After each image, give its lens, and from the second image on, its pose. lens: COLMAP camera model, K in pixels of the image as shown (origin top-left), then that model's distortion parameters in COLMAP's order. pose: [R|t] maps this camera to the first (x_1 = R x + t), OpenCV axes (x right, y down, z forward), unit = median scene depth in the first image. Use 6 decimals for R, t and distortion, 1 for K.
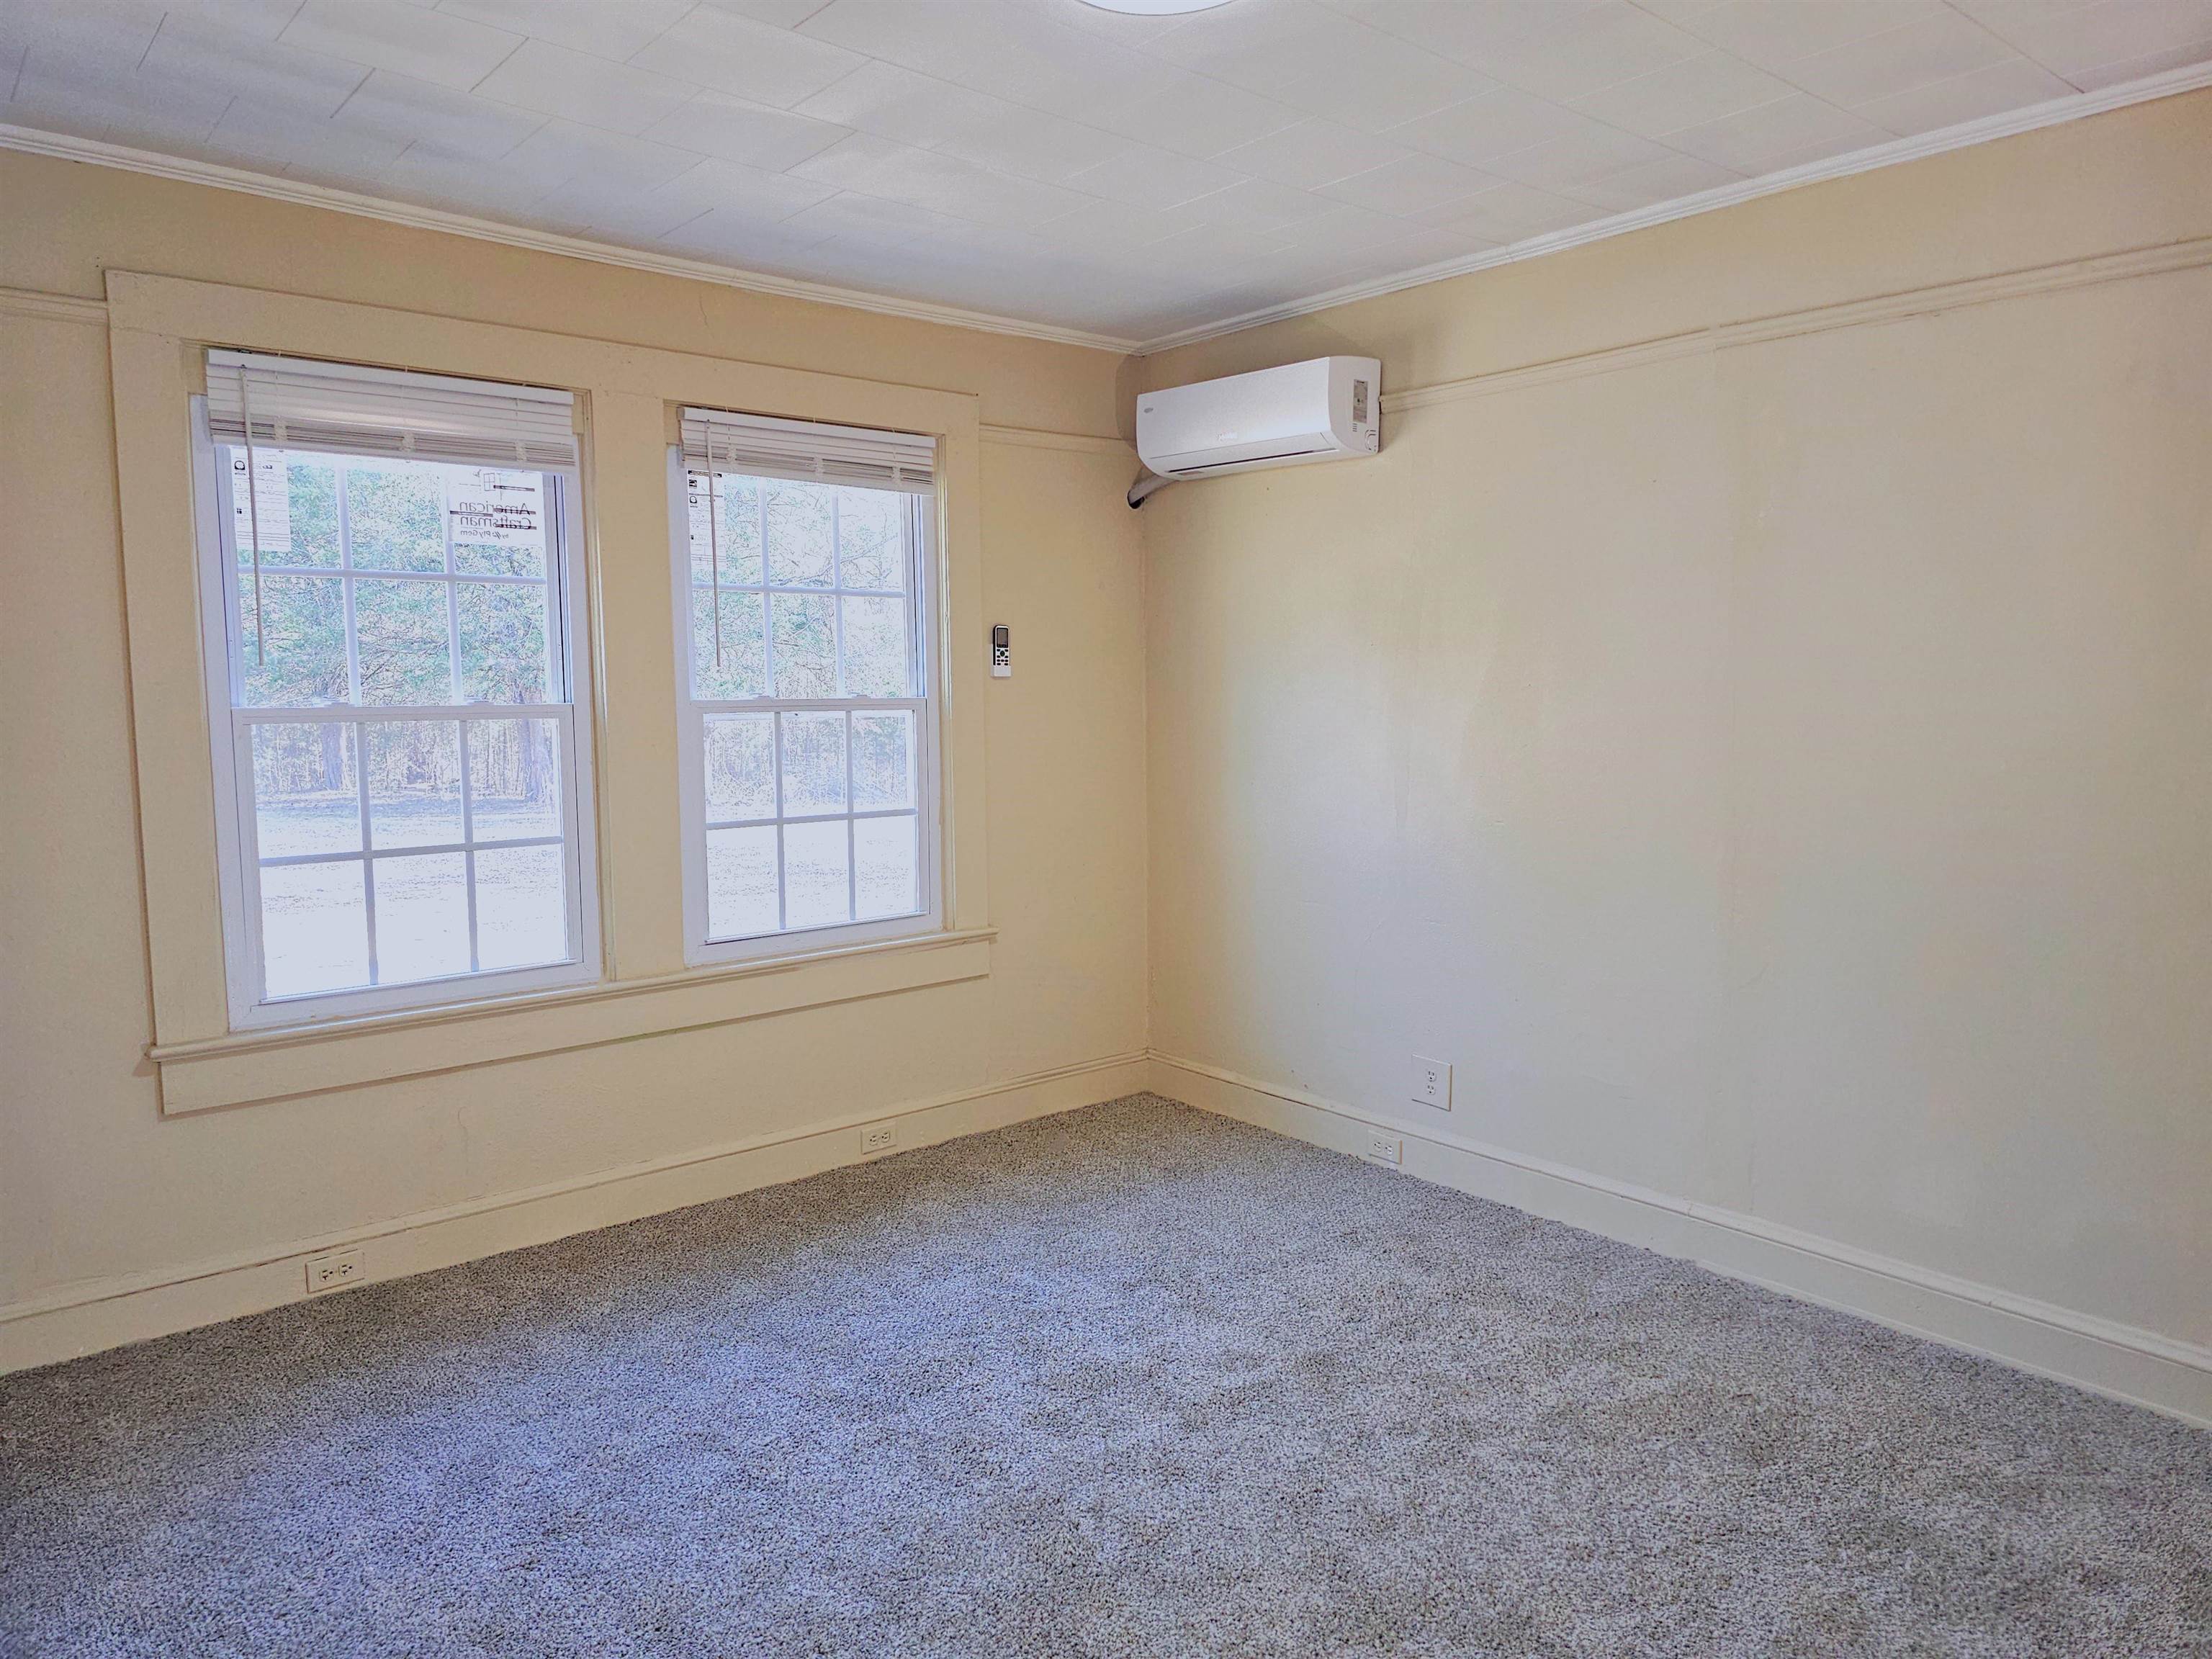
lens RADIAL K [[1480.5, 0, 1121.9], [0, 1480.5, 840.0], [0, 0, 1]] dist [0.070349, -0.059714]
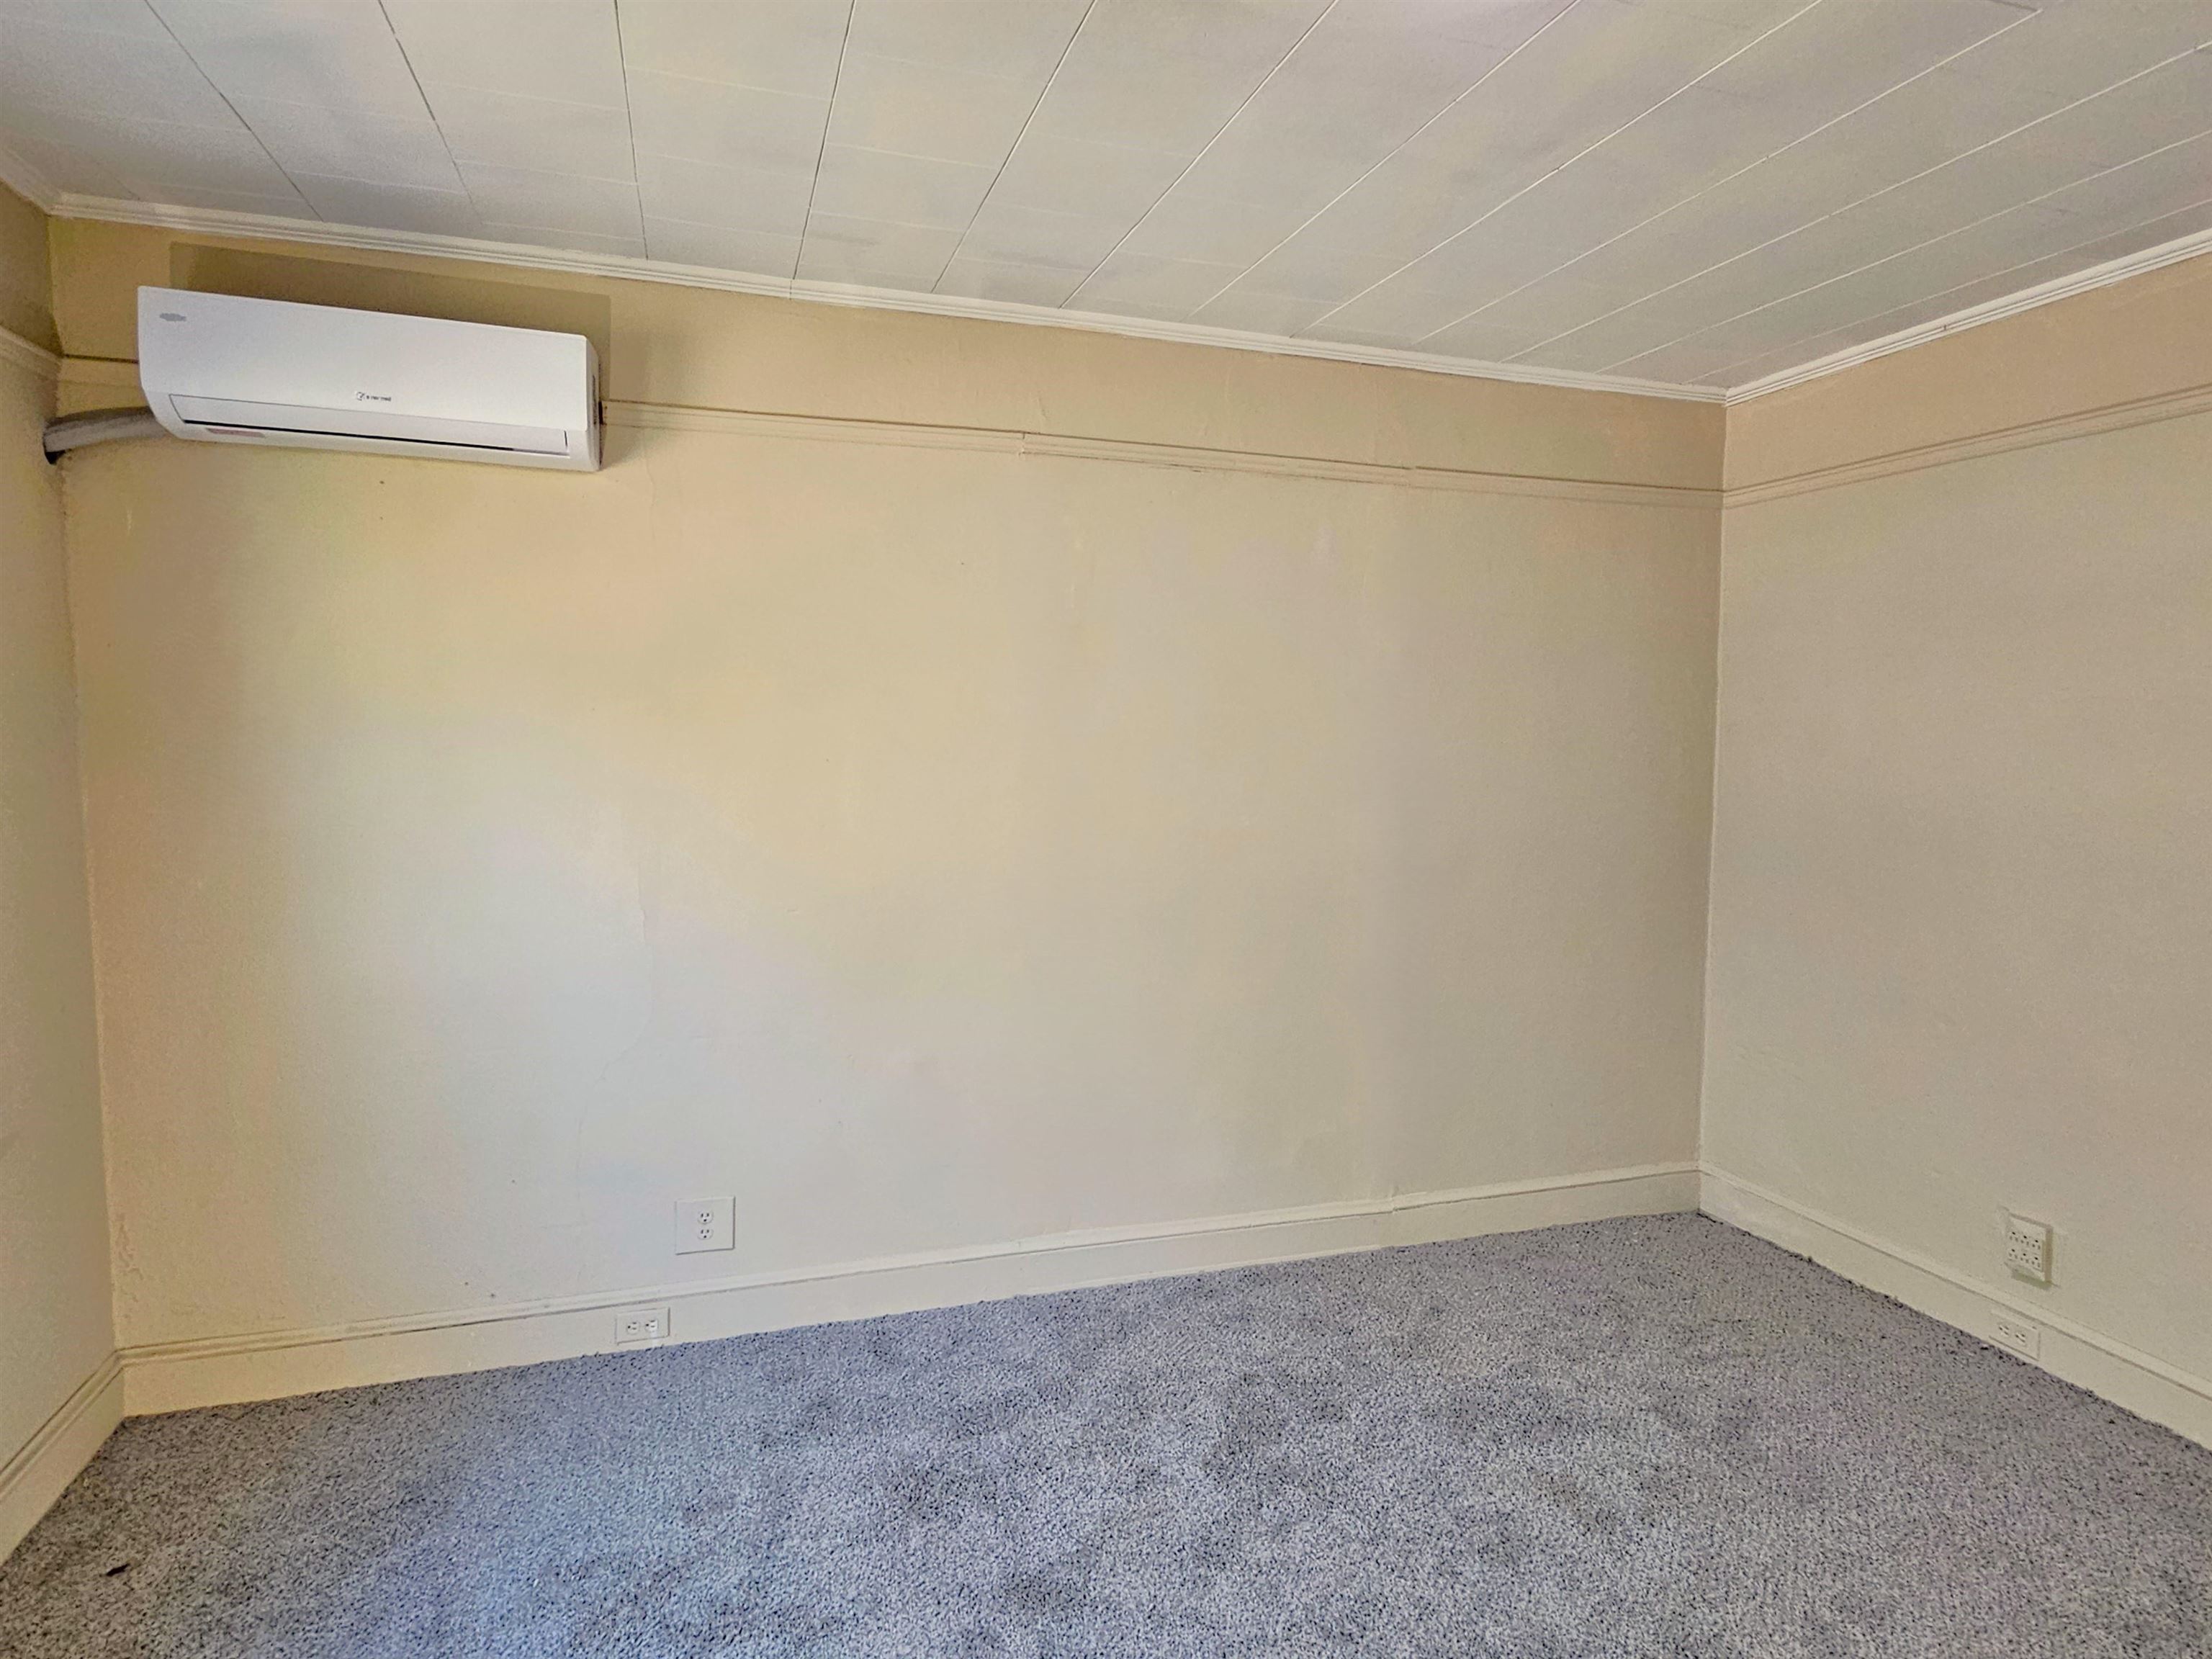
lens RADIAL K [[1220.2, 0, 1101.6], [0, 1220.2, 842.0], [0, 0, 1]] dist [-0.003219, 0.000625]
pose [[0.388448, -0.066796, 0.919047, -0.337904], [0.097439, 0.994755, 0.031114, -0.056073], [-0.916304, 0.077465, 0.392919, 0.511724]]
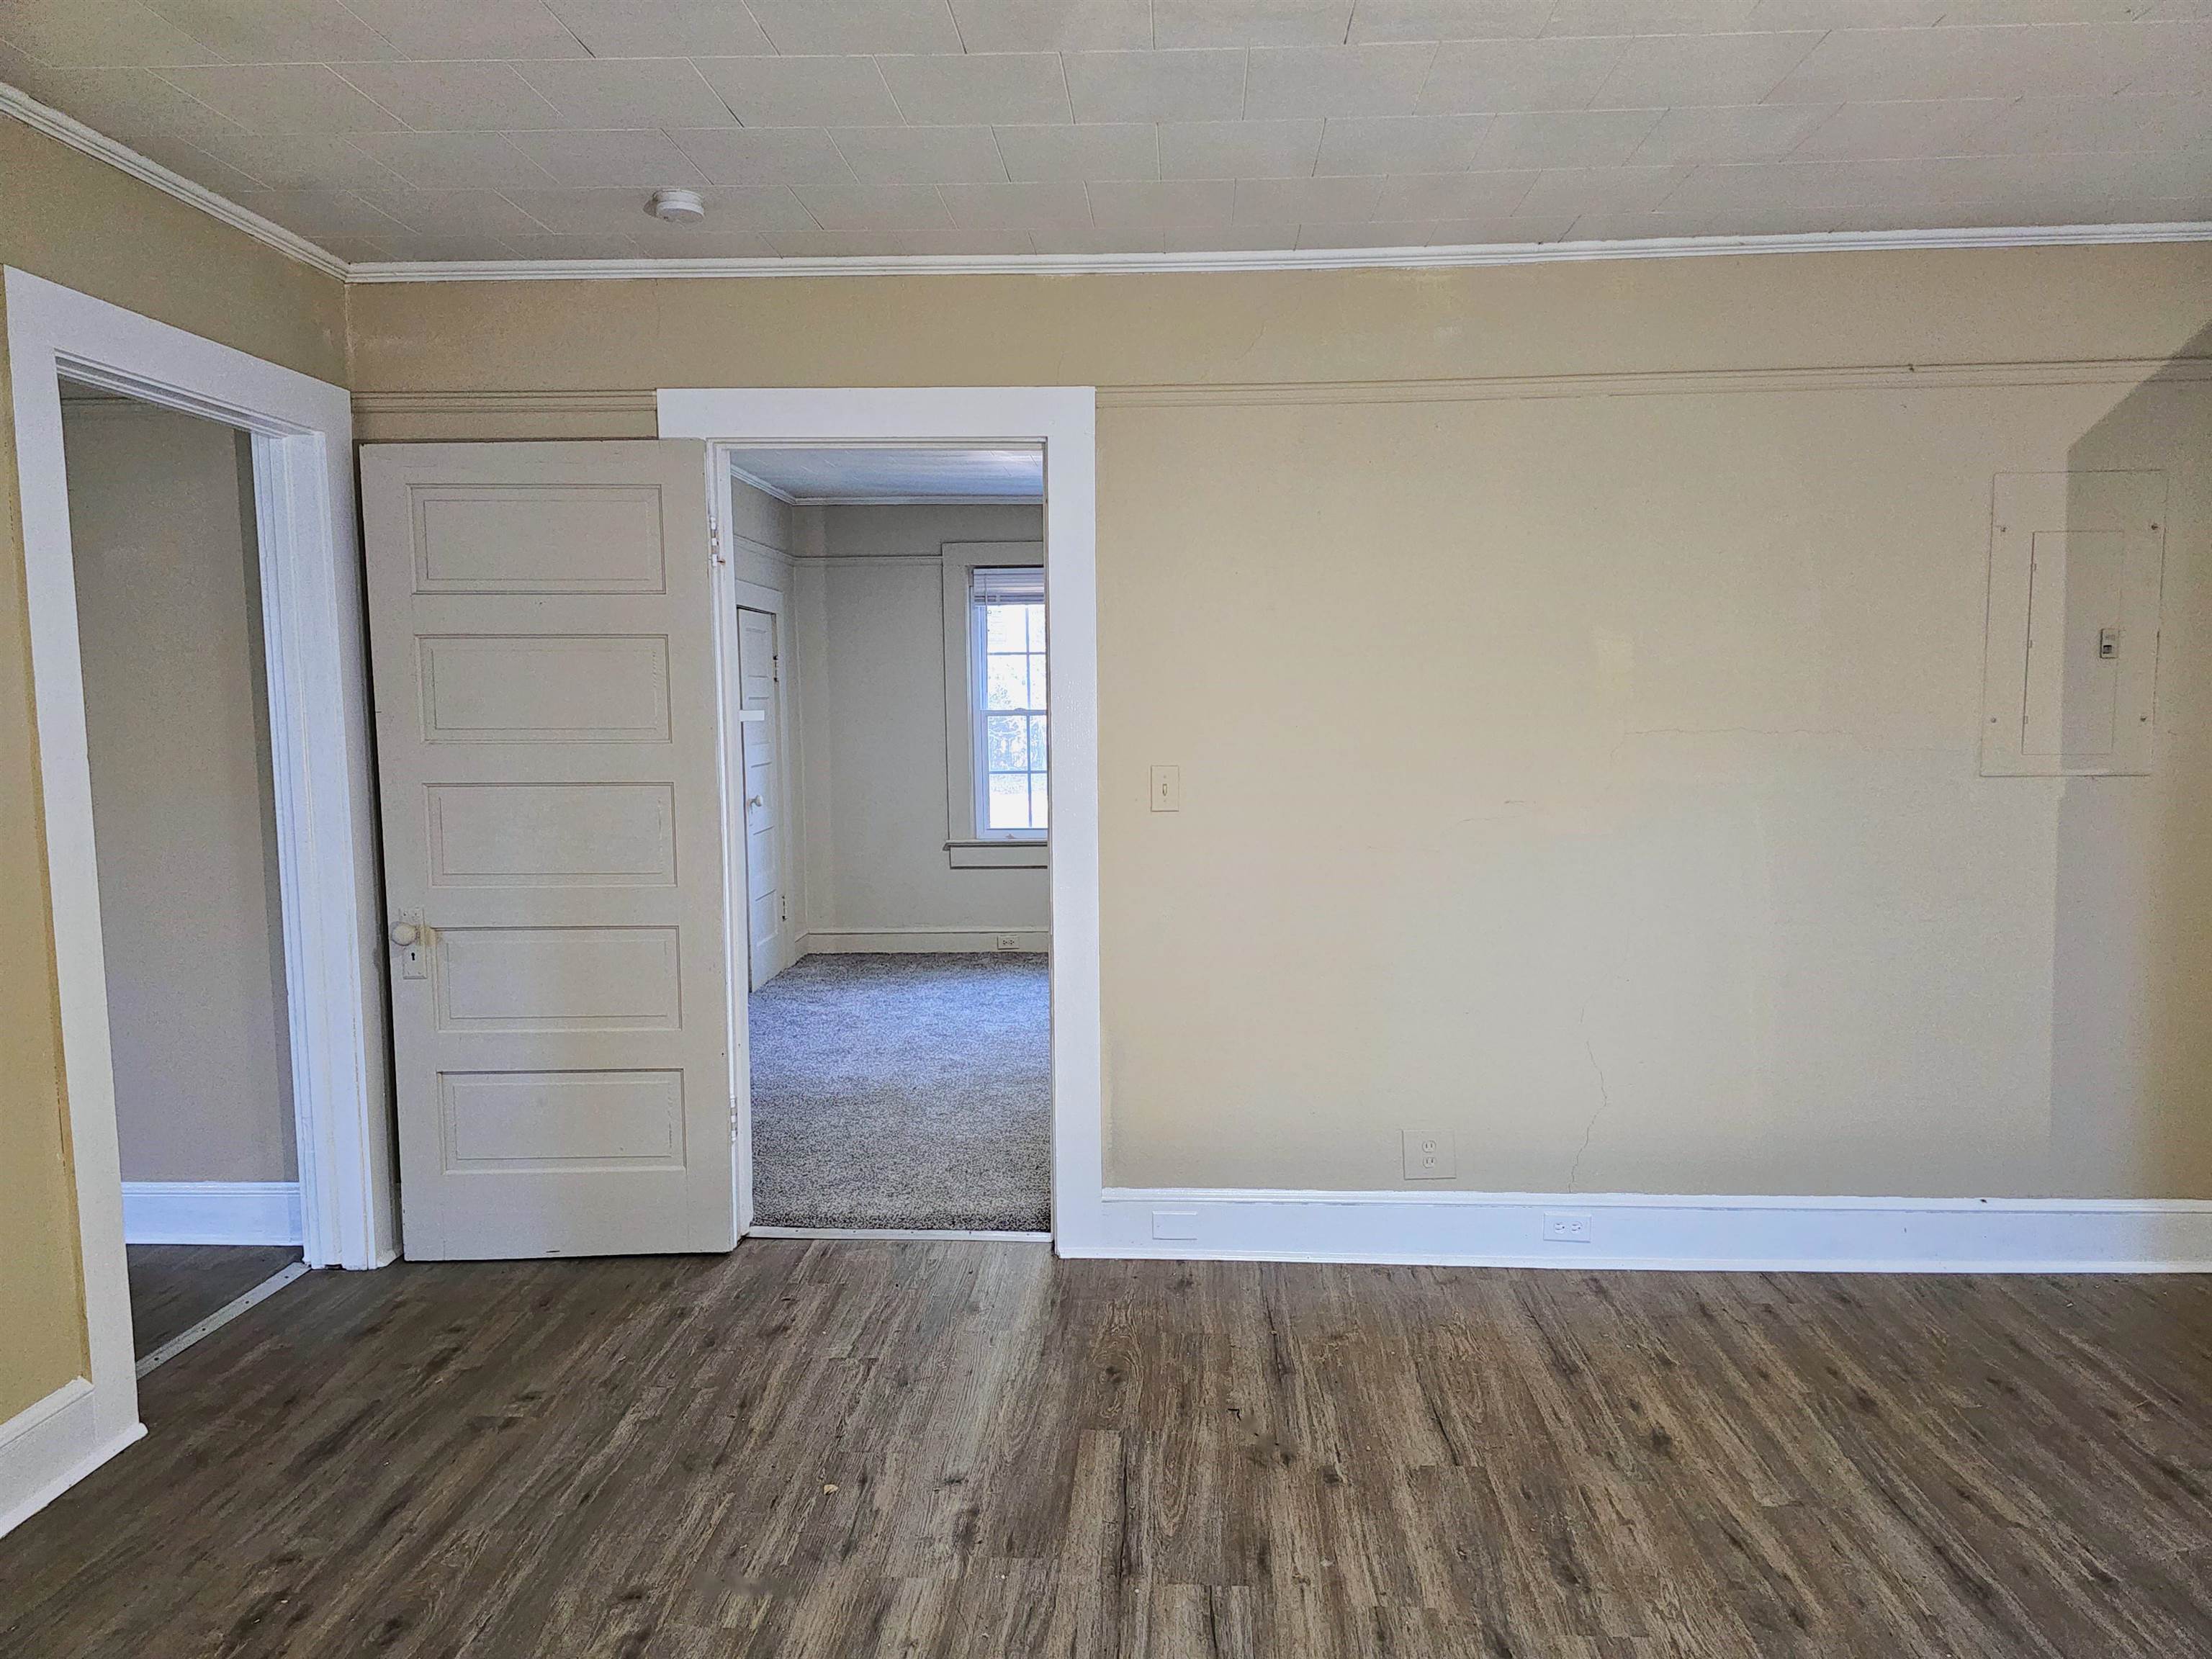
lens RADIAL K [[1480.5, 0, 1116.1], [0, 1480.5, 831.6], [0, 0, 1]] dist [0.070349, -0.059714]
pose [[0.725188, 0.061962, -0.685757, 1.075327], [-0.070062, 0.997414, 0.016032, 0.050565], [0.684977, 0.036419, 0.727654, -0.532216]]
